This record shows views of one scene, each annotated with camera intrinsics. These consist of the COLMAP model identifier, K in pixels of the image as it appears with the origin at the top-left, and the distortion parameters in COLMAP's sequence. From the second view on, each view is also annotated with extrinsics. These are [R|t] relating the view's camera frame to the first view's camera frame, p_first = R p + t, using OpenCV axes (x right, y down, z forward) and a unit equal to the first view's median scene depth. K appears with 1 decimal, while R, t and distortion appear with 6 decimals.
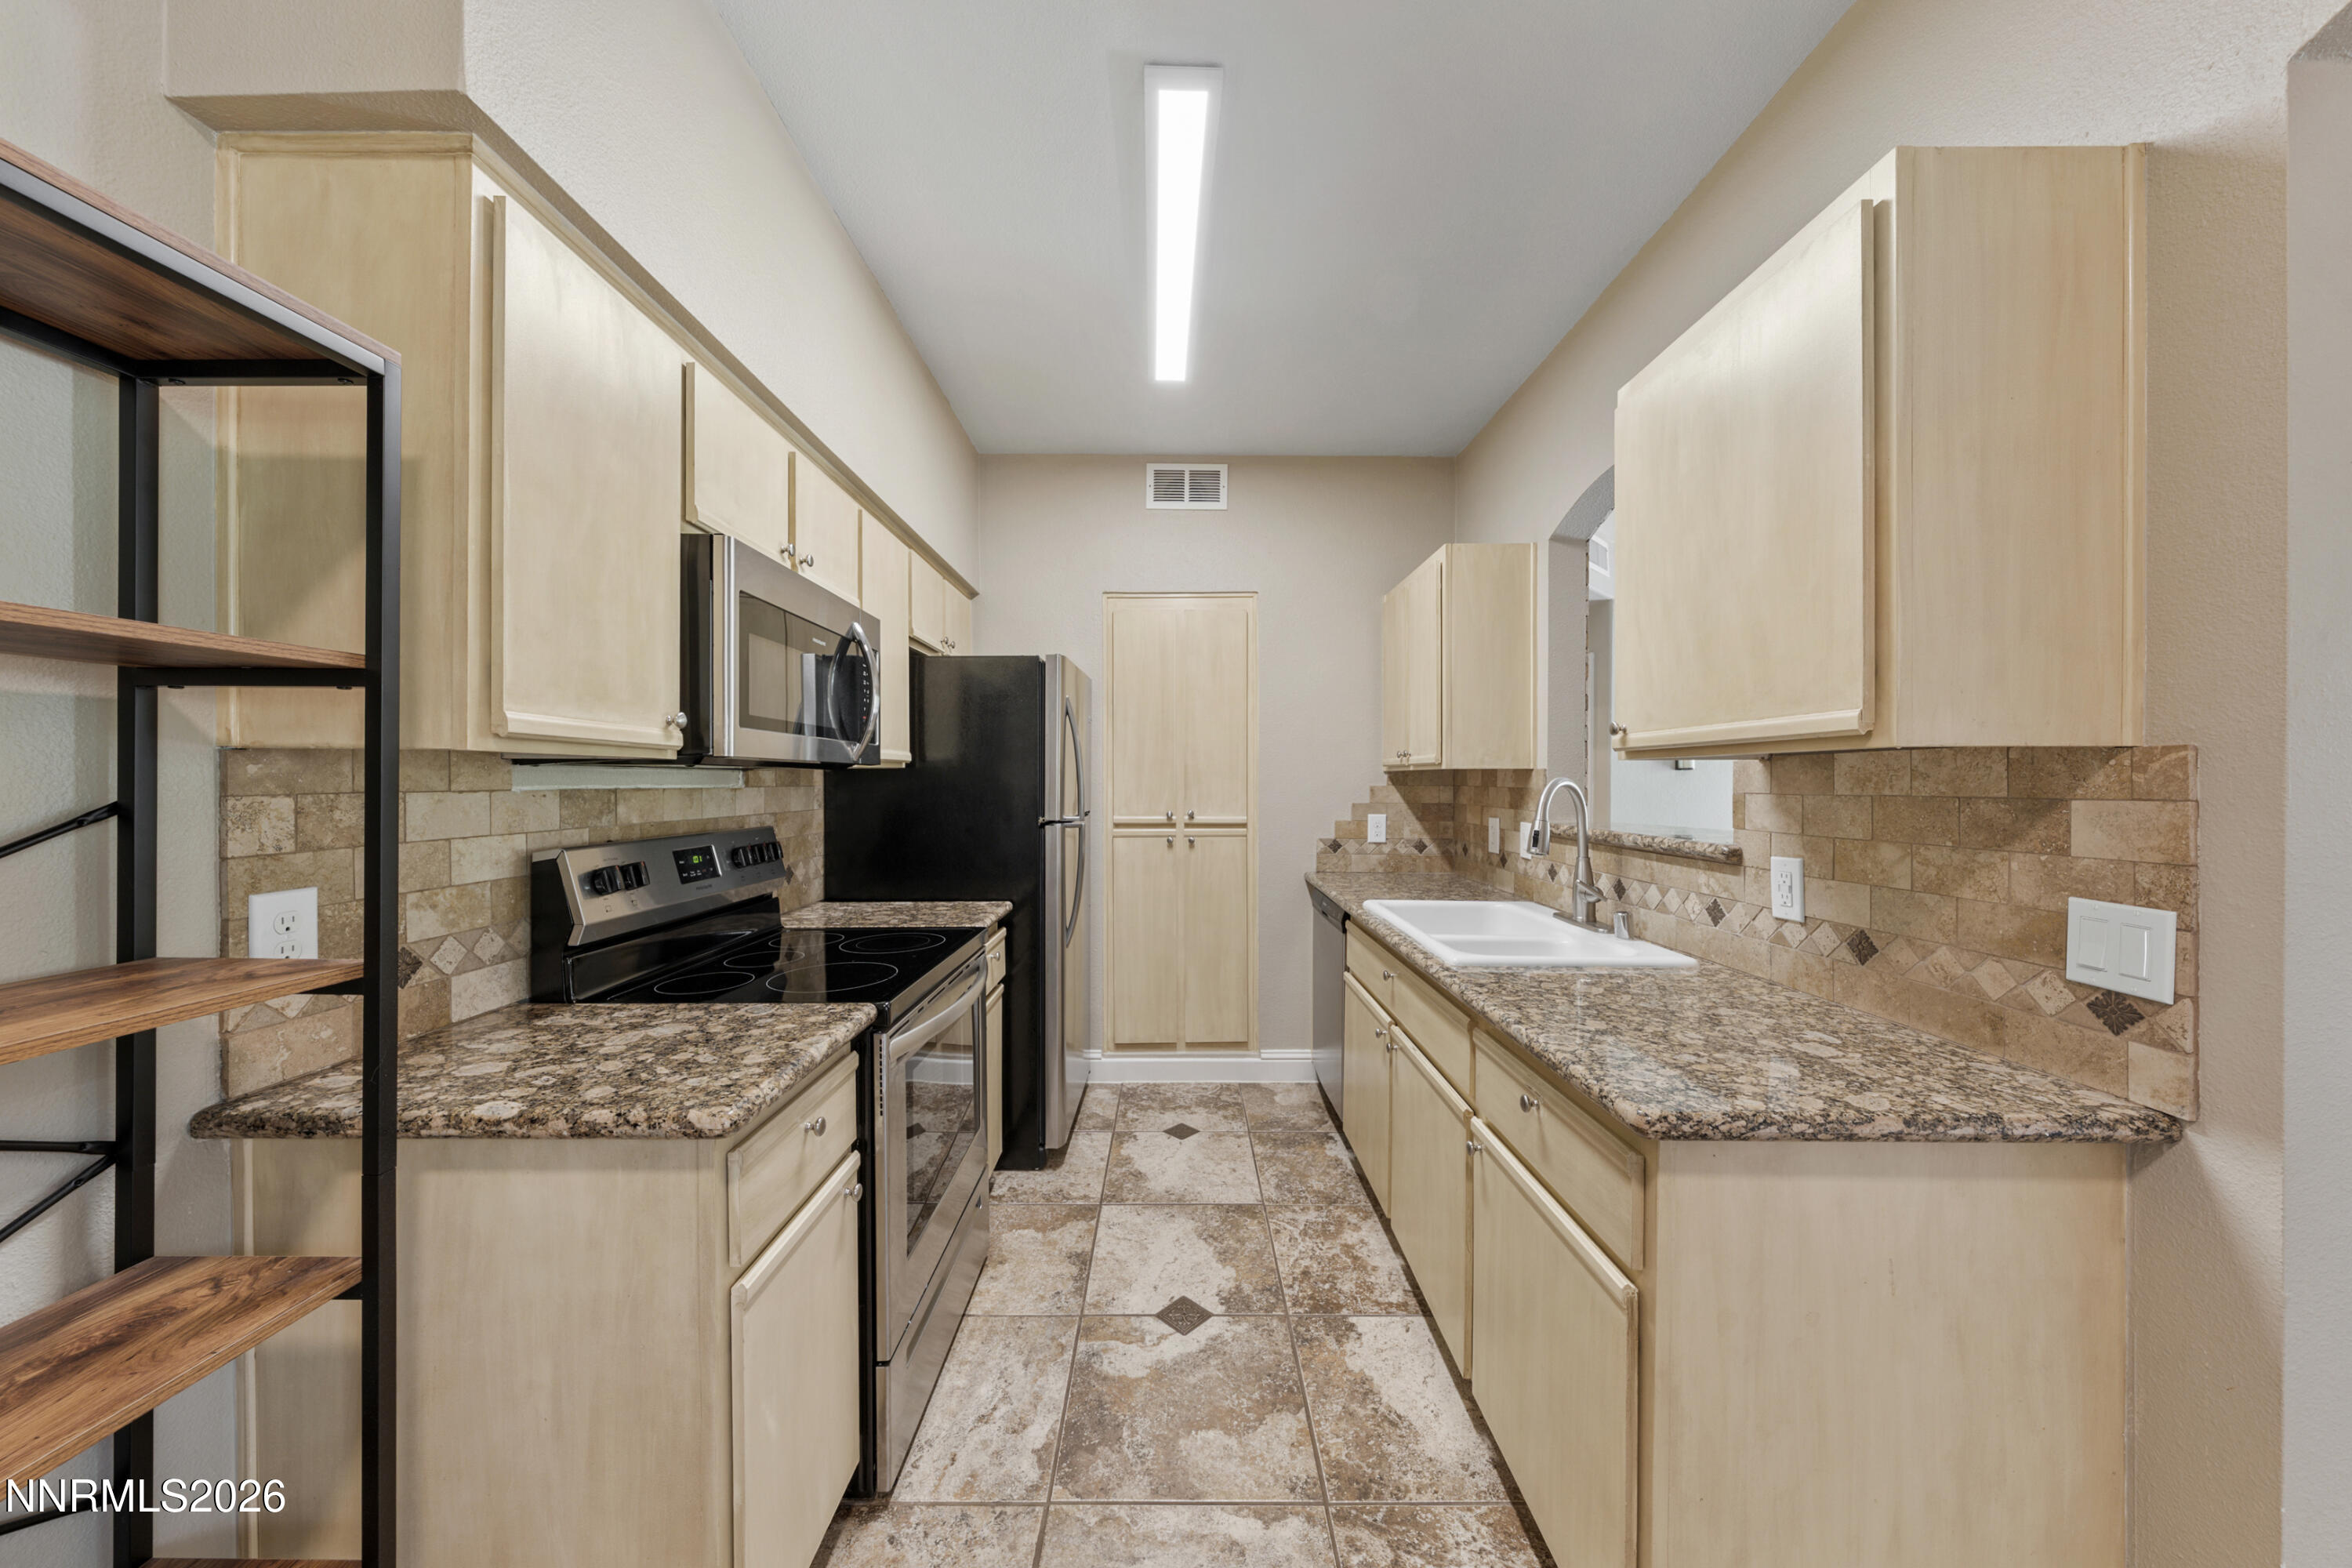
lens RADIAL K [[794.7, 0, 1170.8], [0, 794.7, 784.2], [0, 0, 1]] dist [-0.000672, -0.000203]
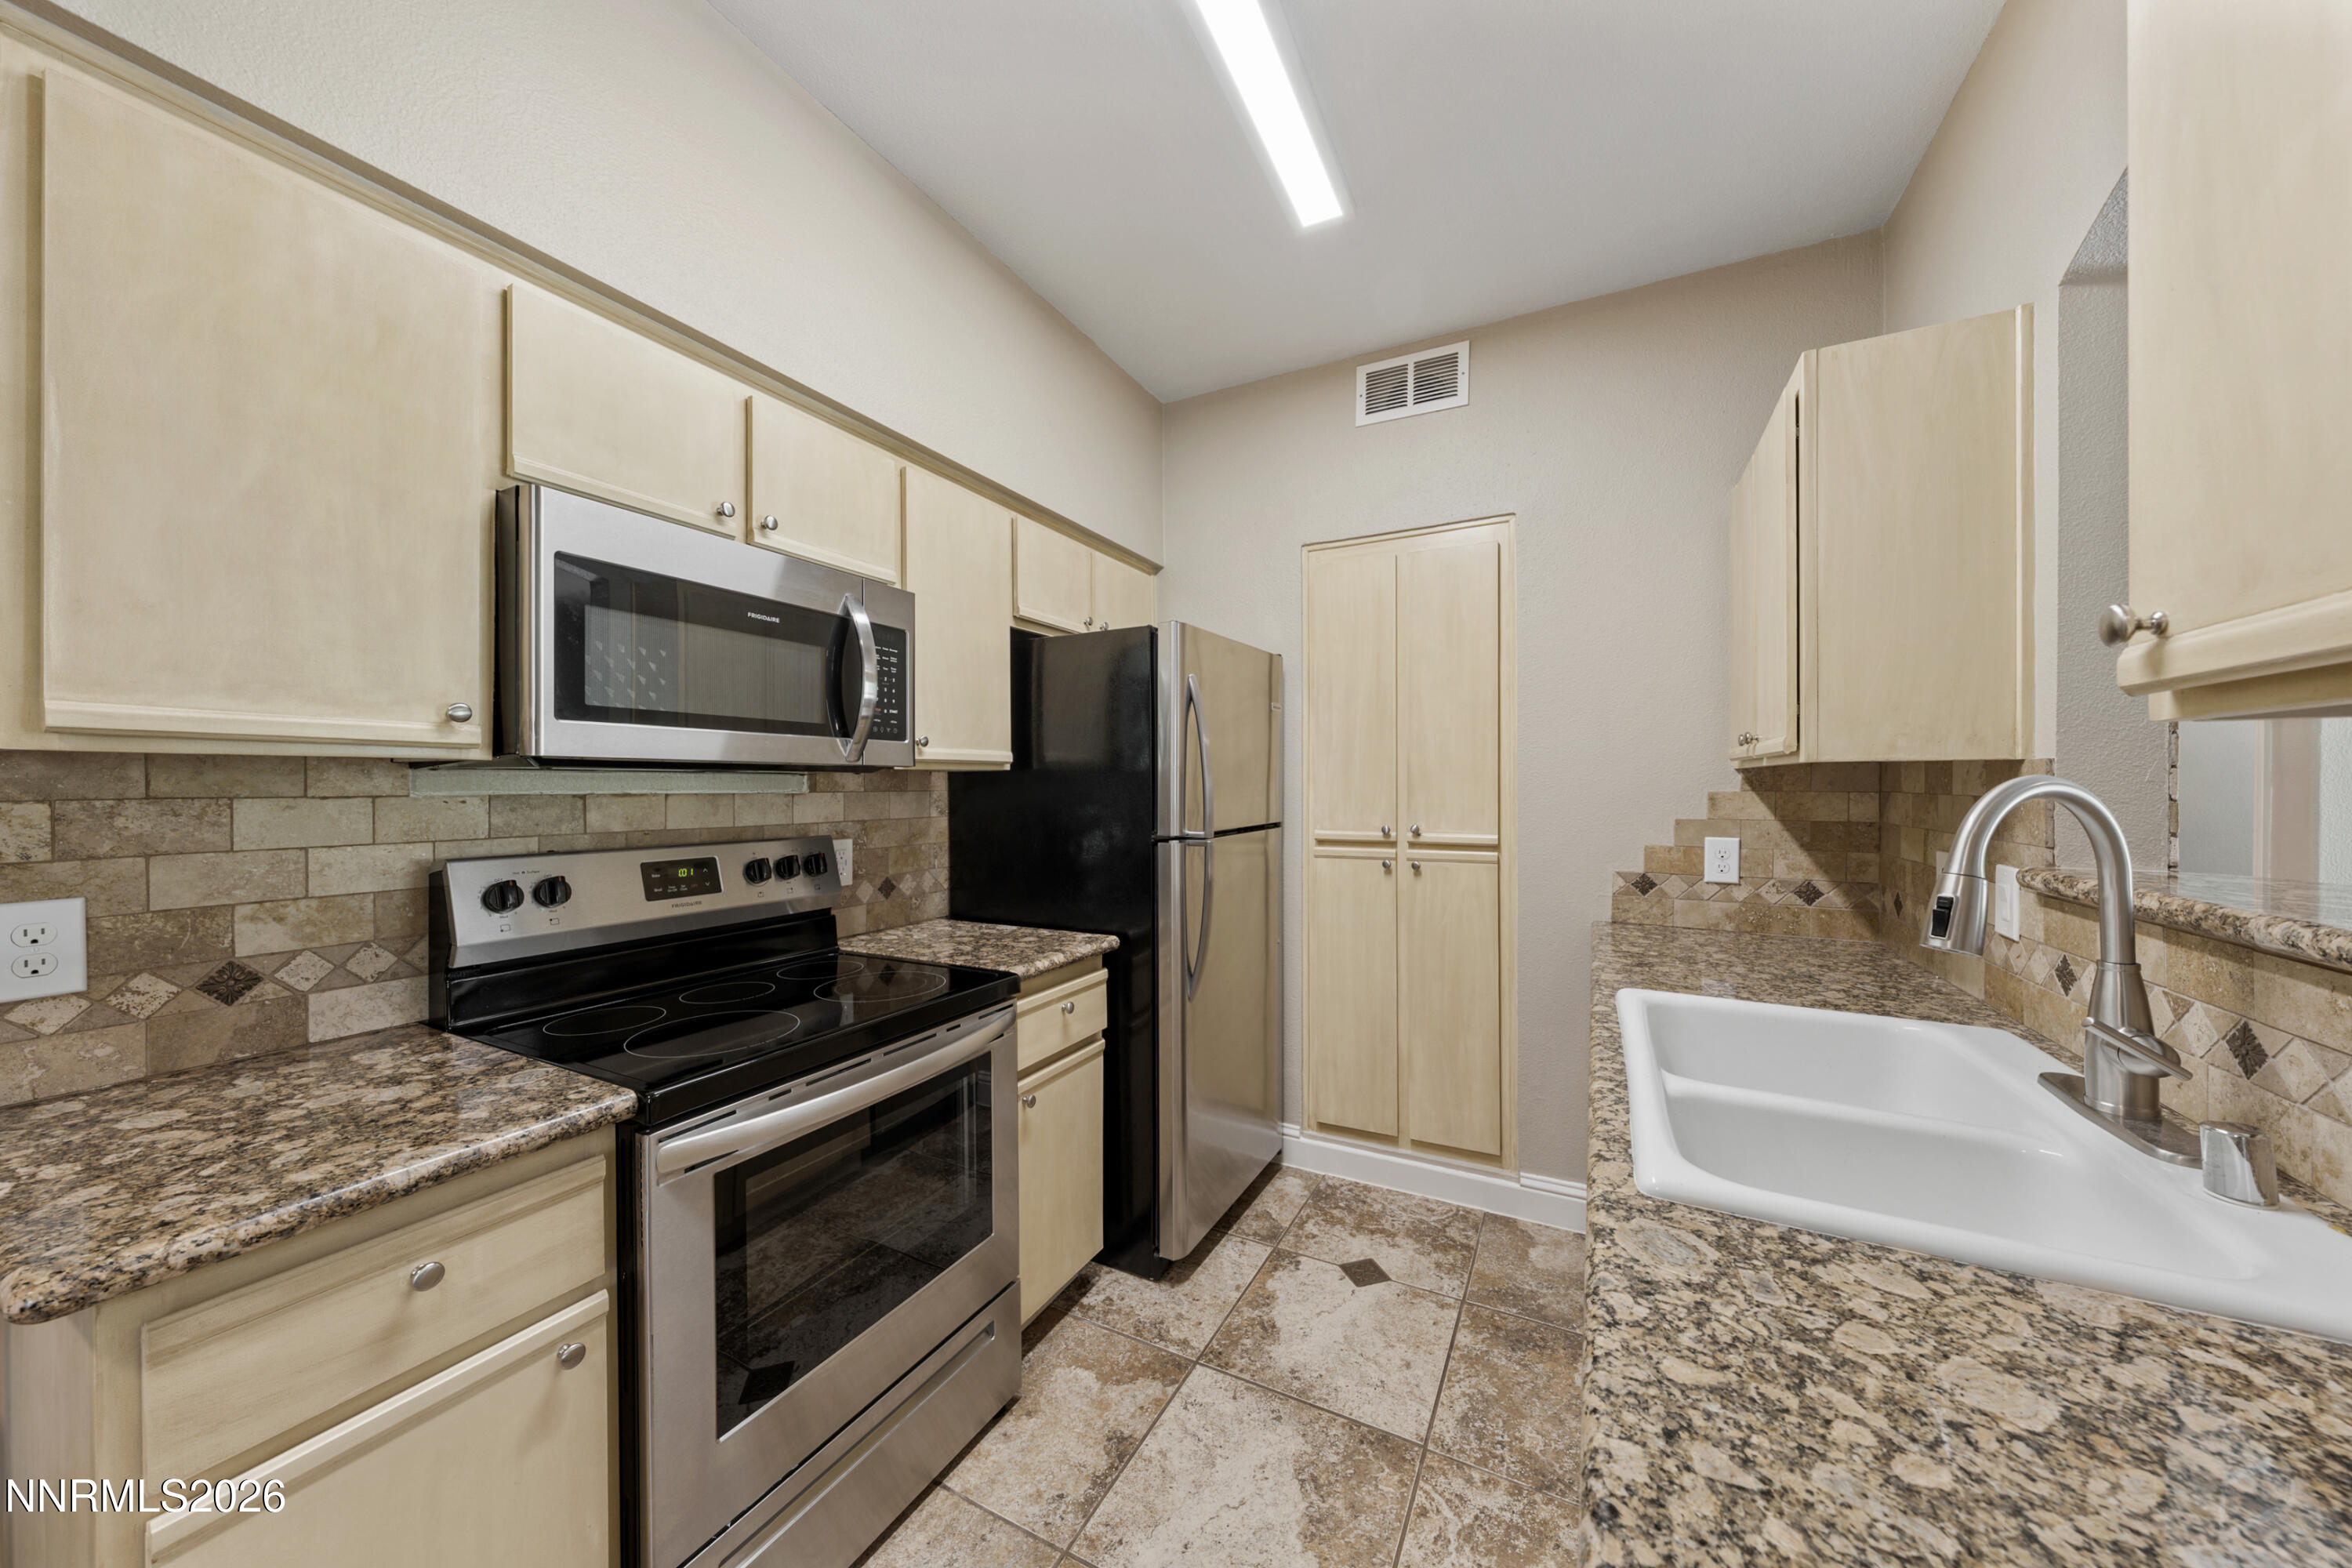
lens RADIAL K [[798.7, 0, 1173.1], [0, 798.7, 788.3], [0, 0, 1]] dist [-0.001143, -0.000138]
pose [[0.886181, 0.000765, -0.463339, 0.315851], [-0.000613, 1.000000, 0.000480, -0.001970], [0.463339, -0.000141, 0.886181, 0.455037]]
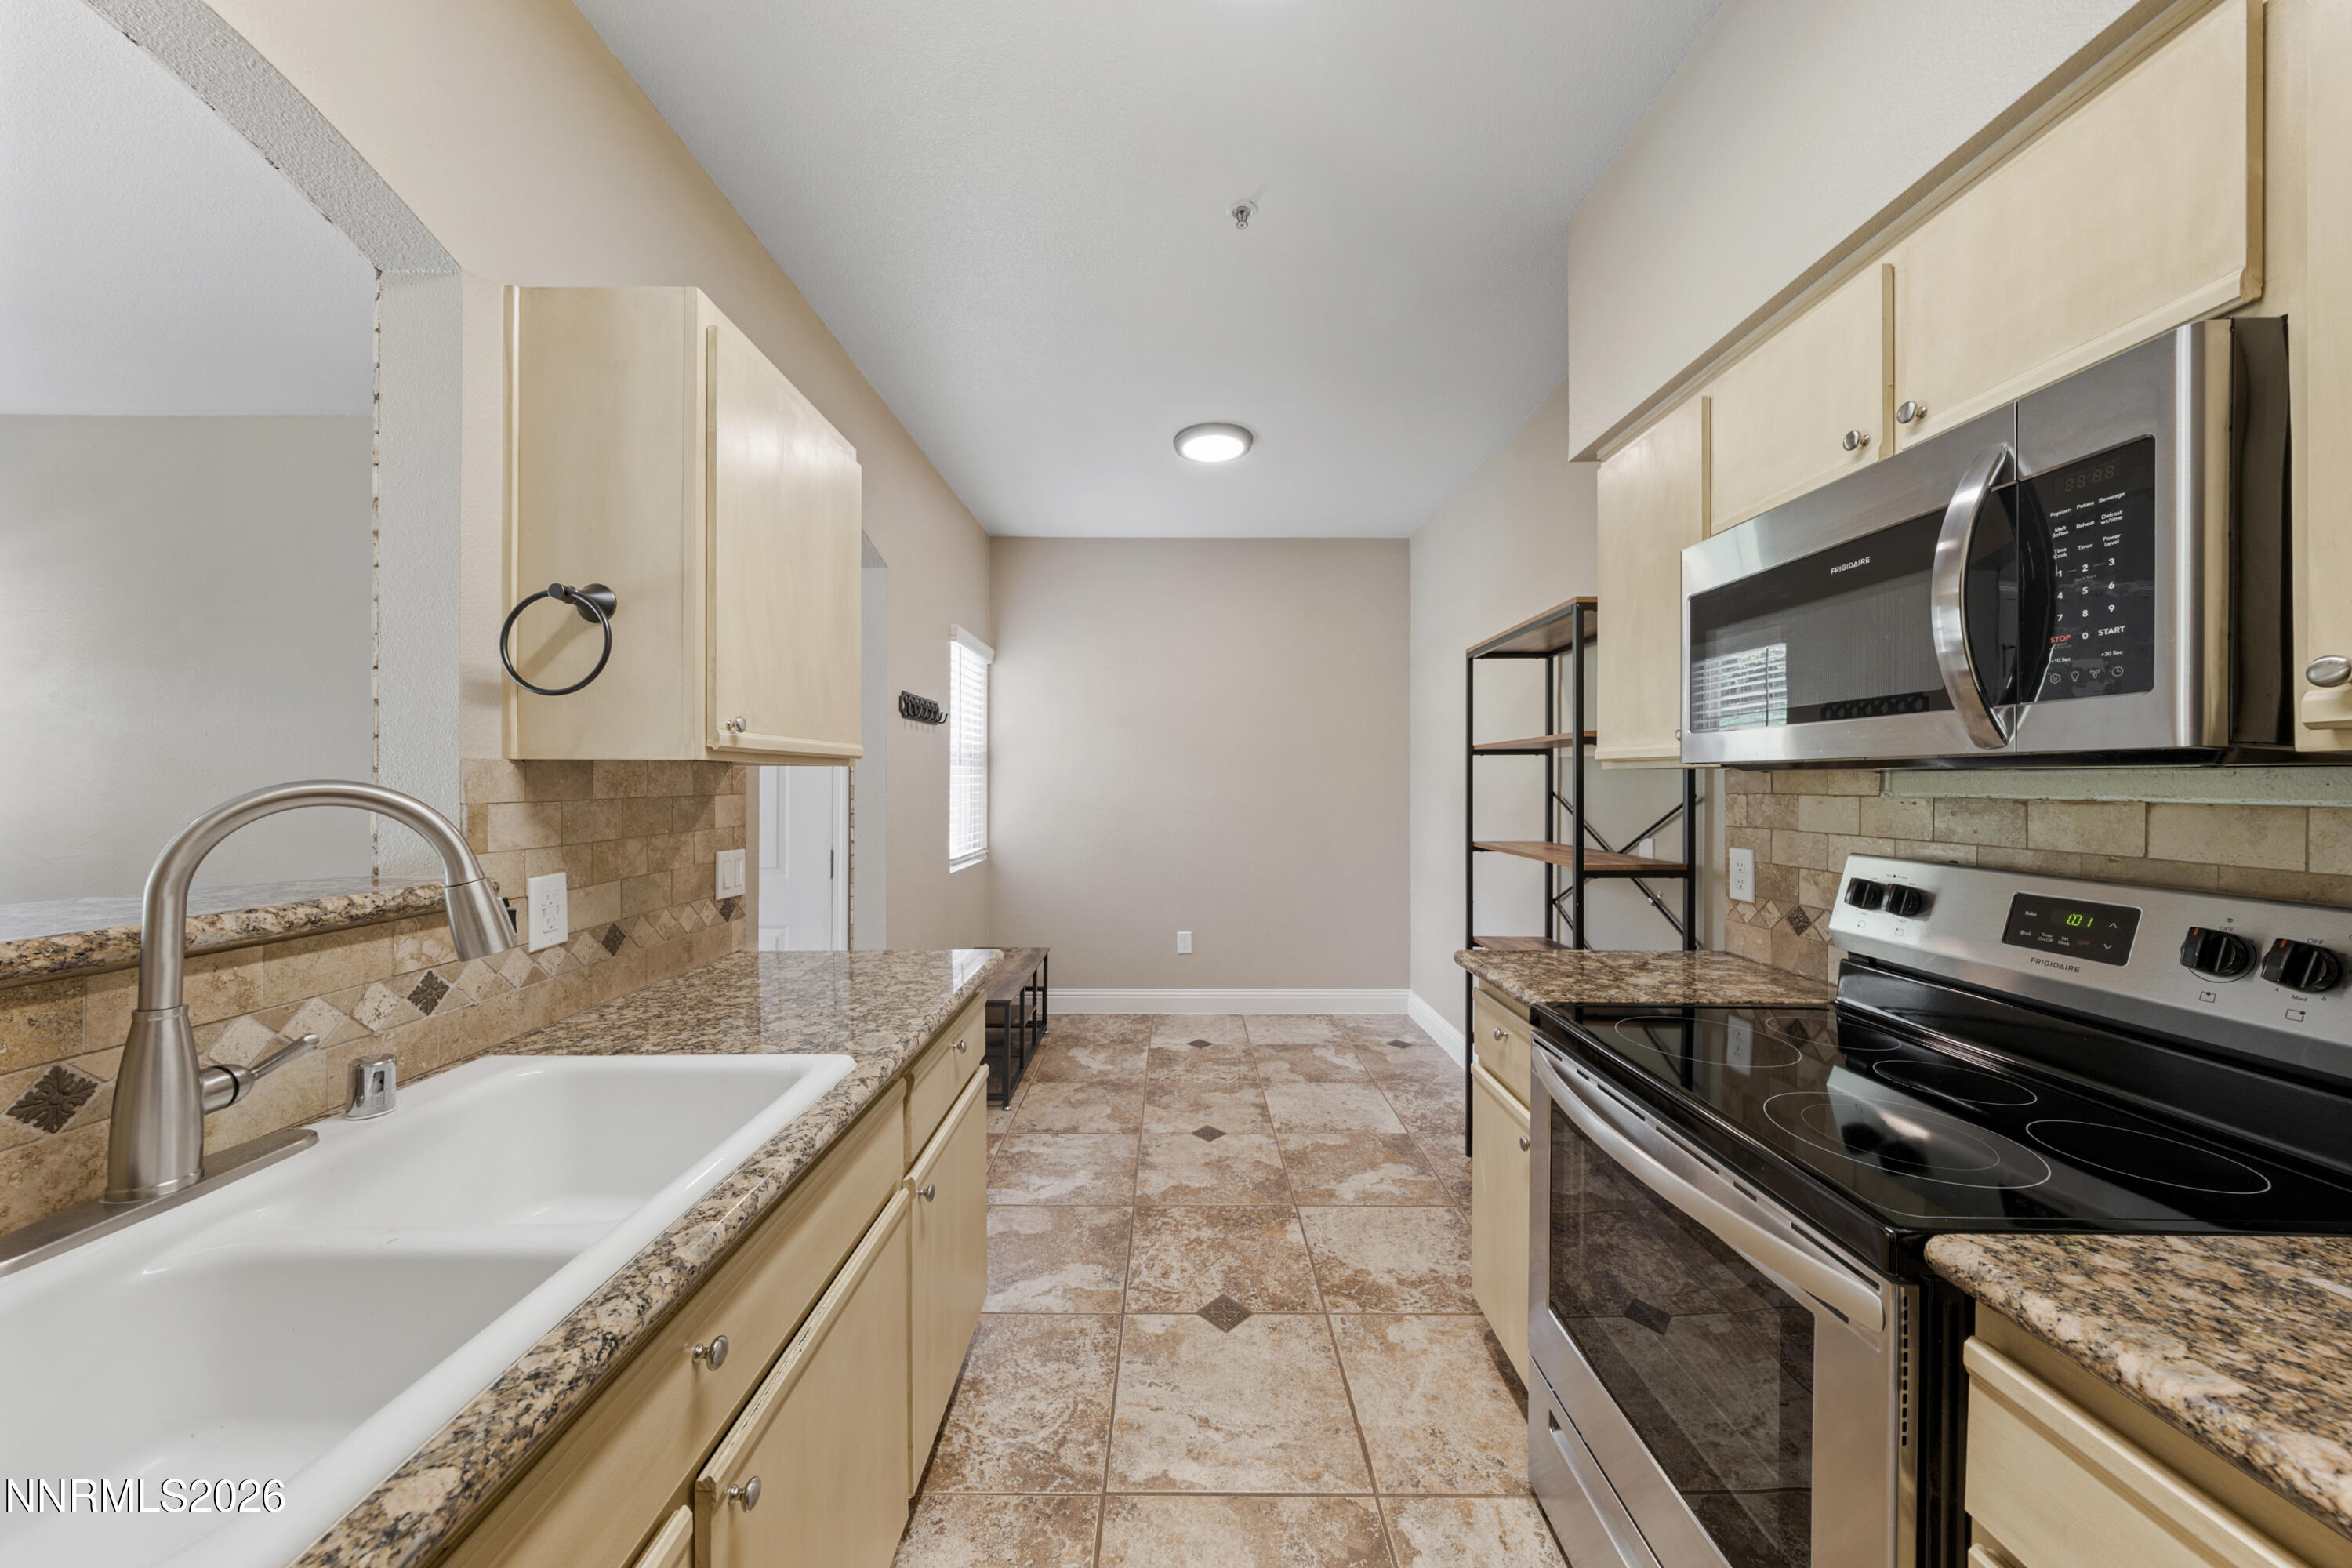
lens RADIAL K [[796.1, 0, 1174.8], [0, 796.1, 779.8], [0, 0, 1]] dist [-0.000928, -0.000239]
pose [[-0.999995, -0.001494, -0.002725, 0.086099], [-0.001503, 0.999994, 0.003007, -0.012324], [0.002720, 0.003011, -0.999992, 1.602189]]
